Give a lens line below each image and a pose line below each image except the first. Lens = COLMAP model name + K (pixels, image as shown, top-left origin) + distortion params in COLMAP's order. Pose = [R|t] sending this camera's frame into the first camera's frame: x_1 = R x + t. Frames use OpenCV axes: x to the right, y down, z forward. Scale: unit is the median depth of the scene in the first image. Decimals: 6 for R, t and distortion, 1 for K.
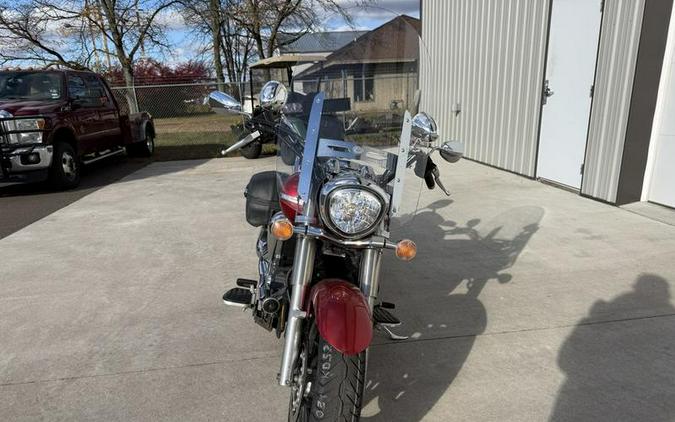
lens RADIAL K [[486.1, 0, 332.3], [0, 486.1, 250.1], [0, 0, 1]] dist [0.012820, -0.022599]
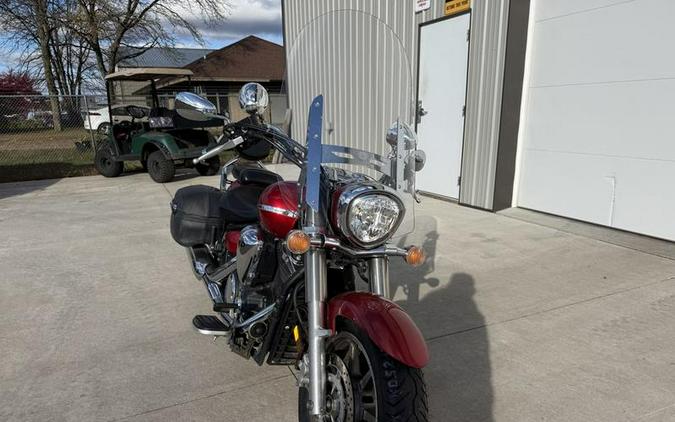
lens RADIAL K [[486.1, 0, 334.2], [0, 486.1, 247.1], [0, 0, 1]] dist [0.012820, -0.022599]
pose [[0.952398, -0.057775, 0.299332, -0.110002], [0.070861, 0.996939, -0.033038, 0.000822], [-0.296507, 0.052676, 0.953577, 0.039260]]
